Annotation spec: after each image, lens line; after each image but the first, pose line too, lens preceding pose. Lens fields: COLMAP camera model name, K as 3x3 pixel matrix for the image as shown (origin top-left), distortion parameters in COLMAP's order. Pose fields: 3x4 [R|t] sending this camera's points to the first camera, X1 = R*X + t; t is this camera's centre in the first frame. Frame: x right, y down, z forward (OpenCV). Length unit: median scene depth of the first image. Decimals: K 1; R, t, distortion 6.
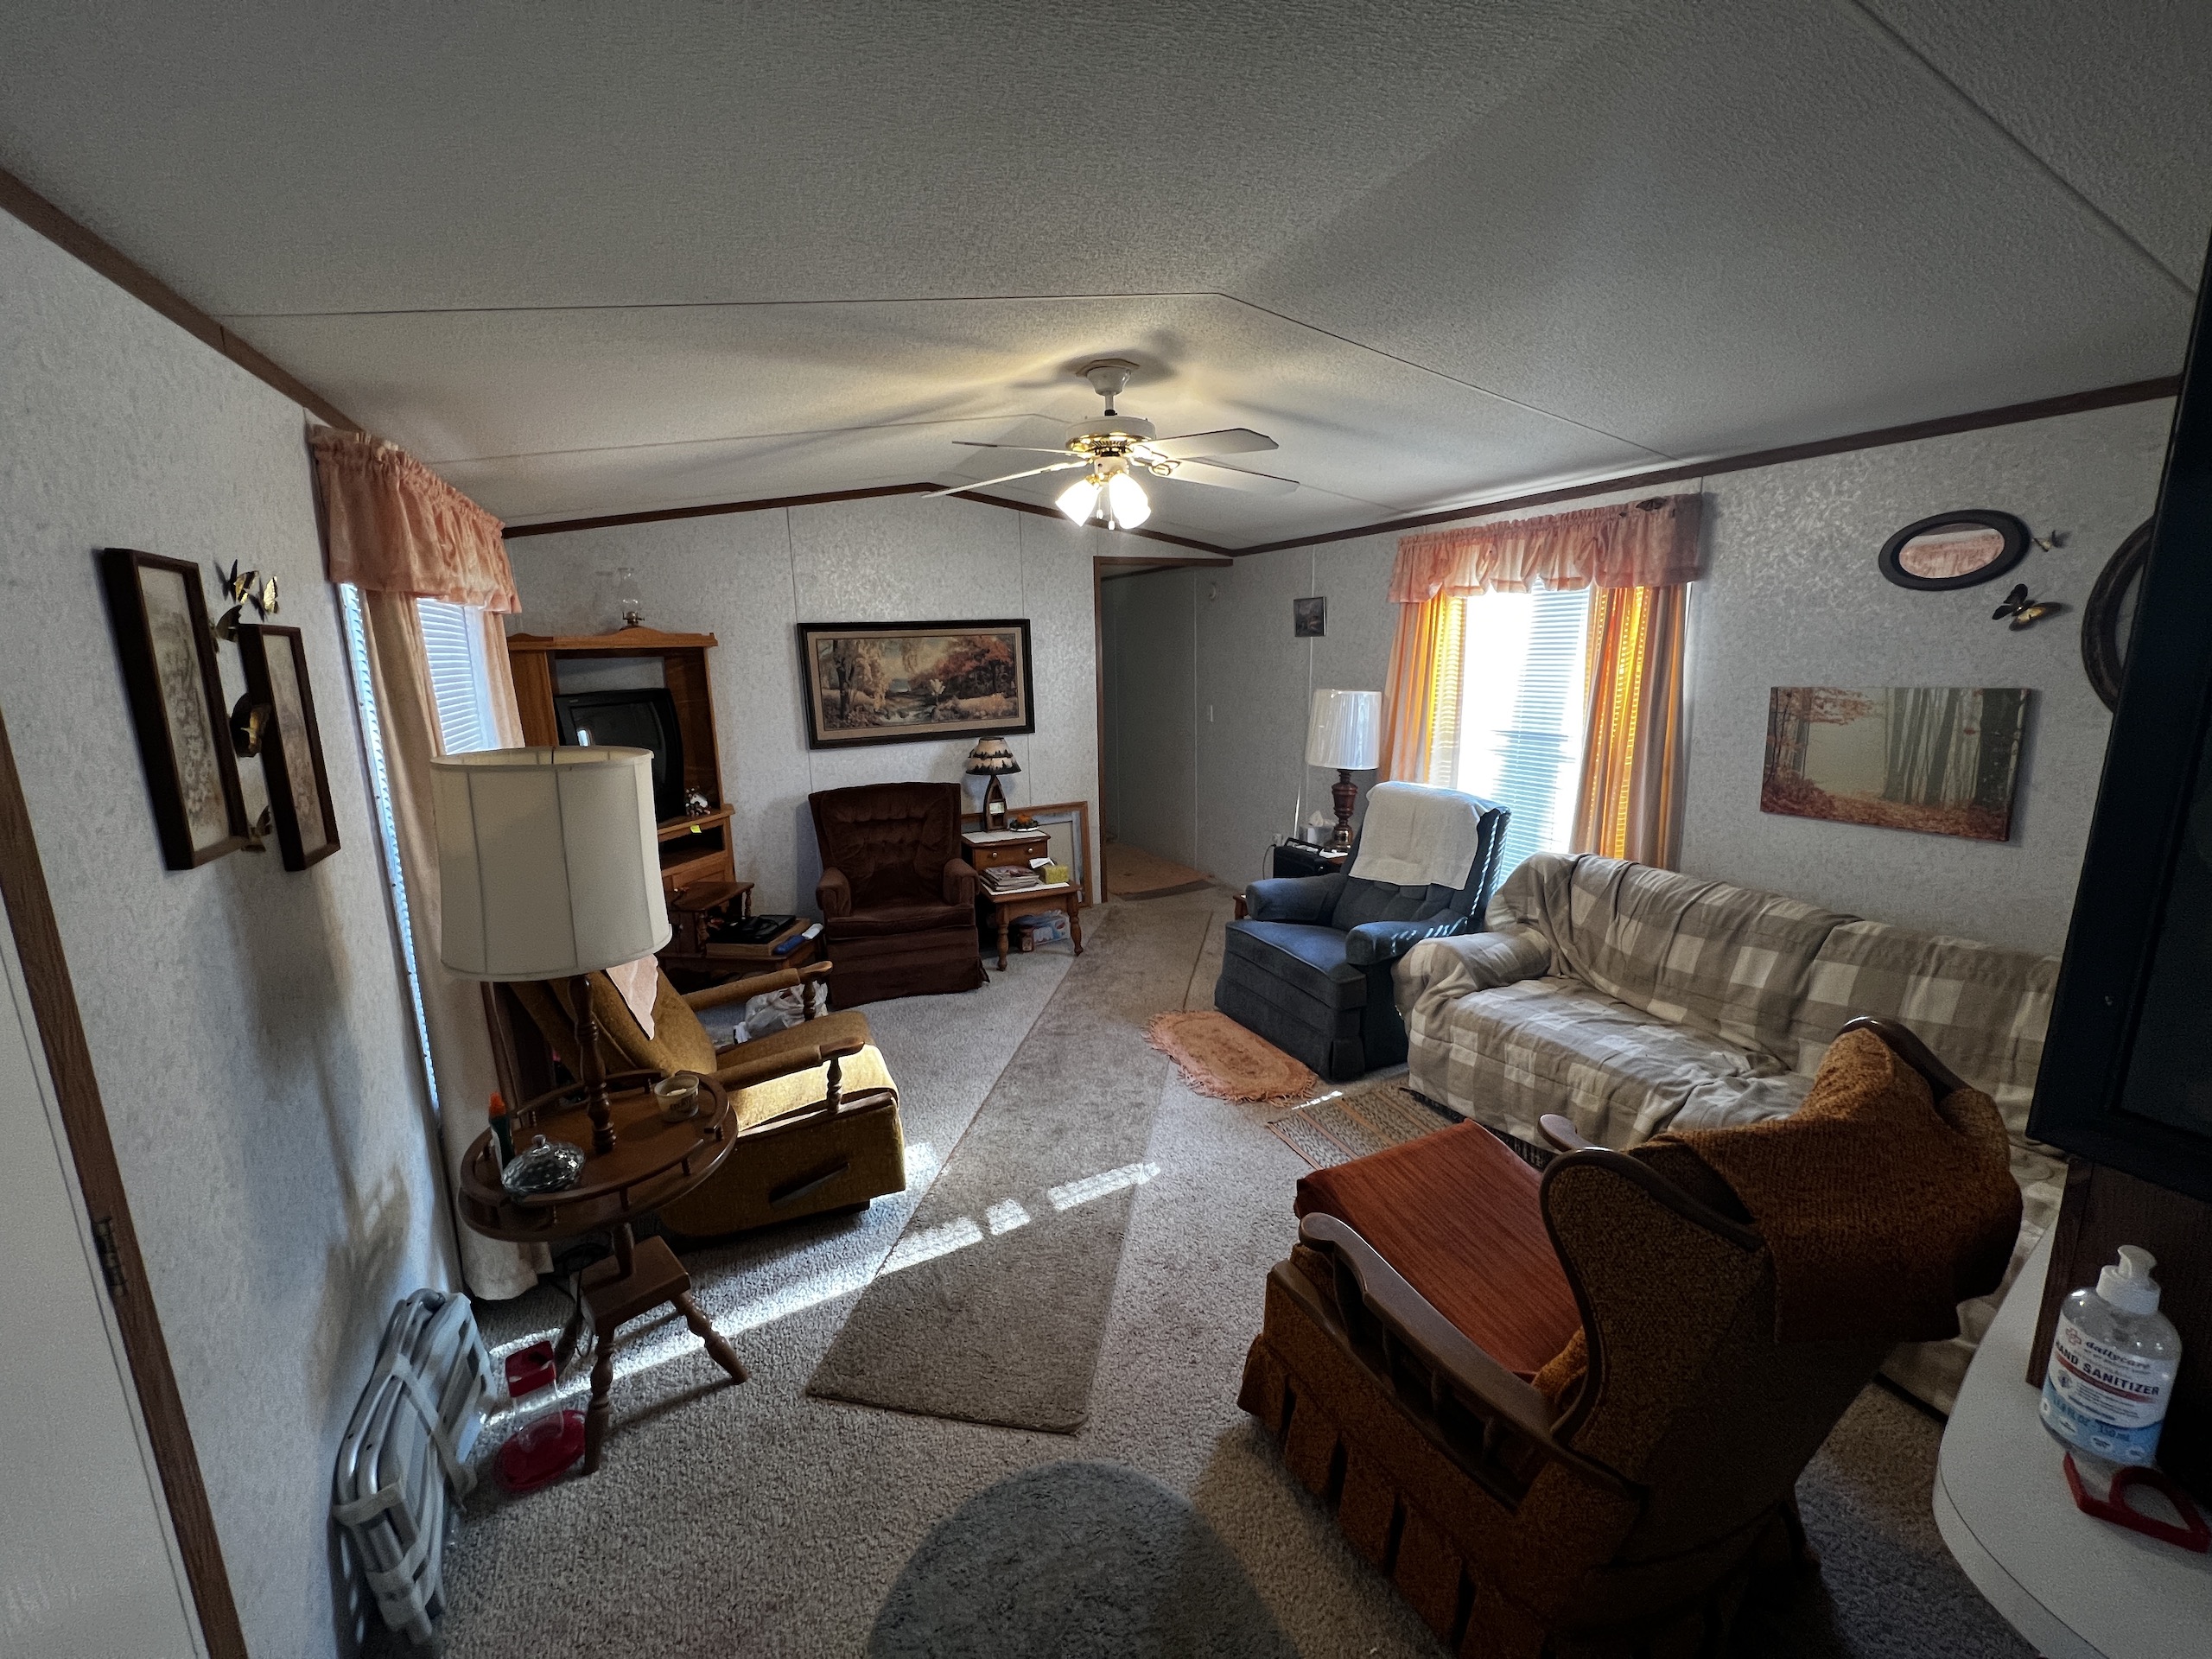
lens RADIAL K [[891.8, 0, 1109.7], [0, 891.8, 832.9], [0, 0, 1]] dist [-0.001867, 0.000545]
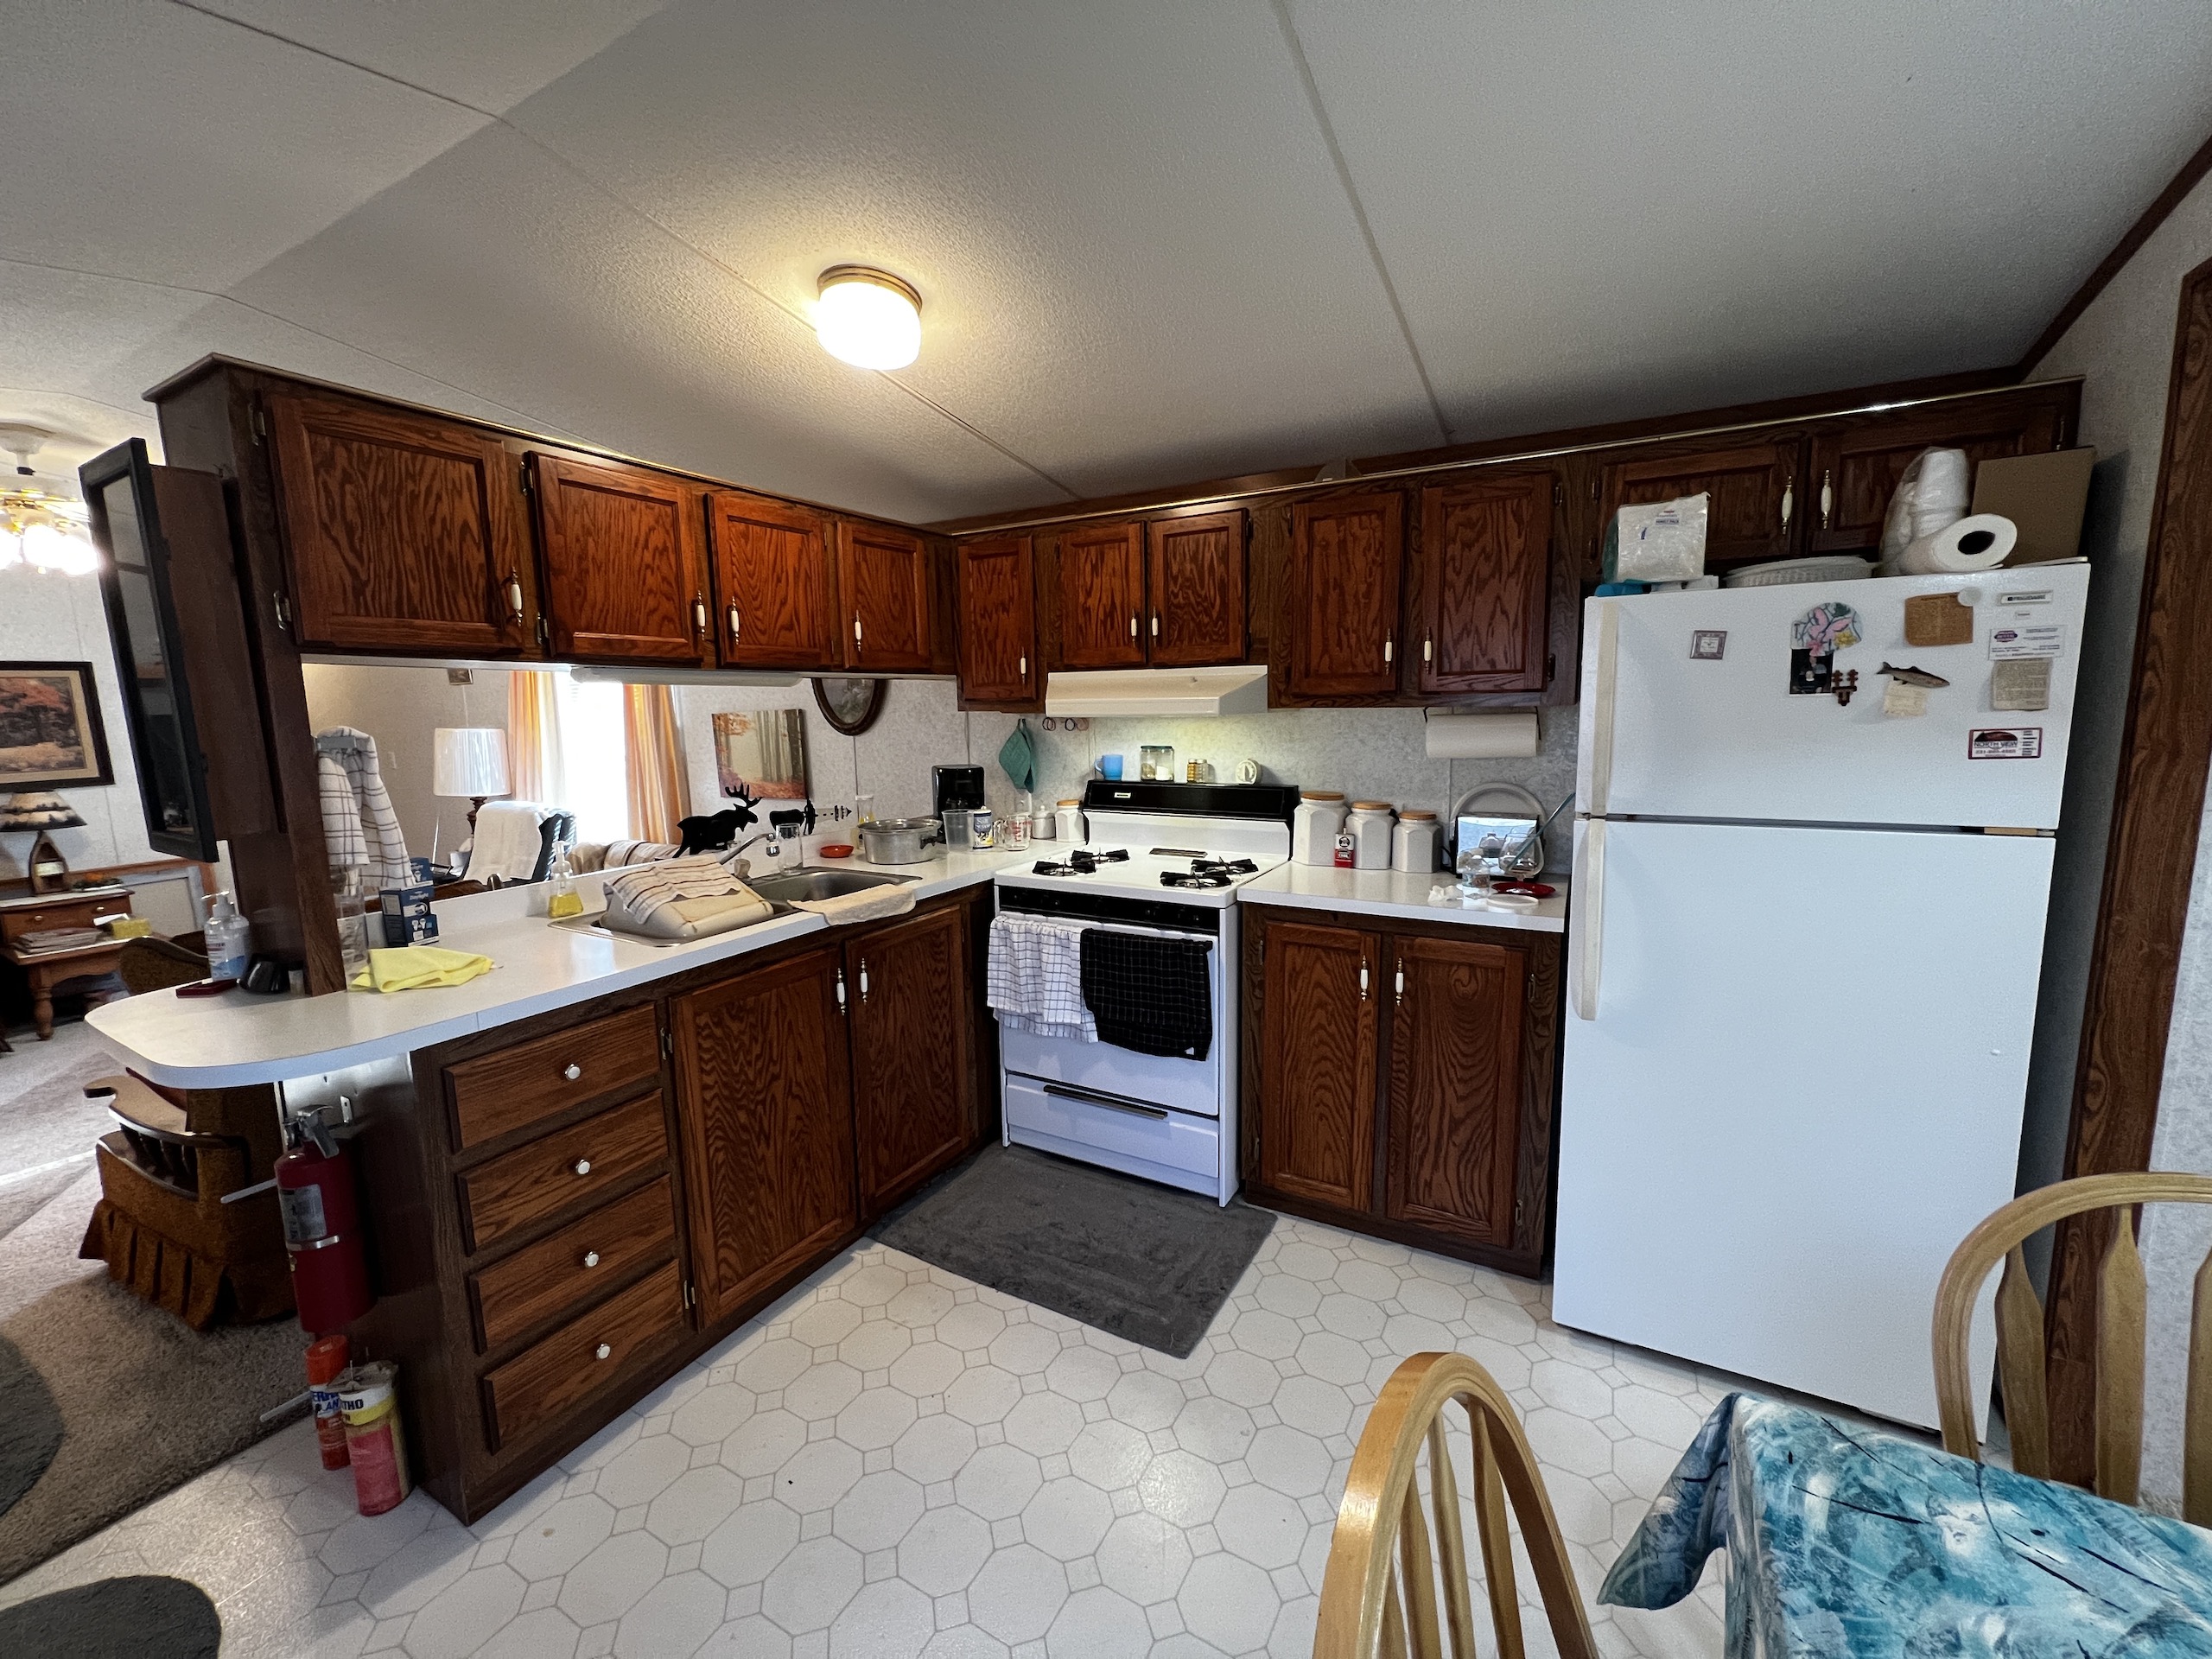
lens RADIAL K [[894.7, 0, 1105.6], [0, 894.7, 827.1], [0, 0, 1]] dist [-0.002604, -0.000197]
pose [[0.821743, -0.077514, 0.564562, 0.248317], [0.119905, 0.992046, -0.038320, 0.094524], [-0.557101, 0.099183, 0.824500, -0.340509]]
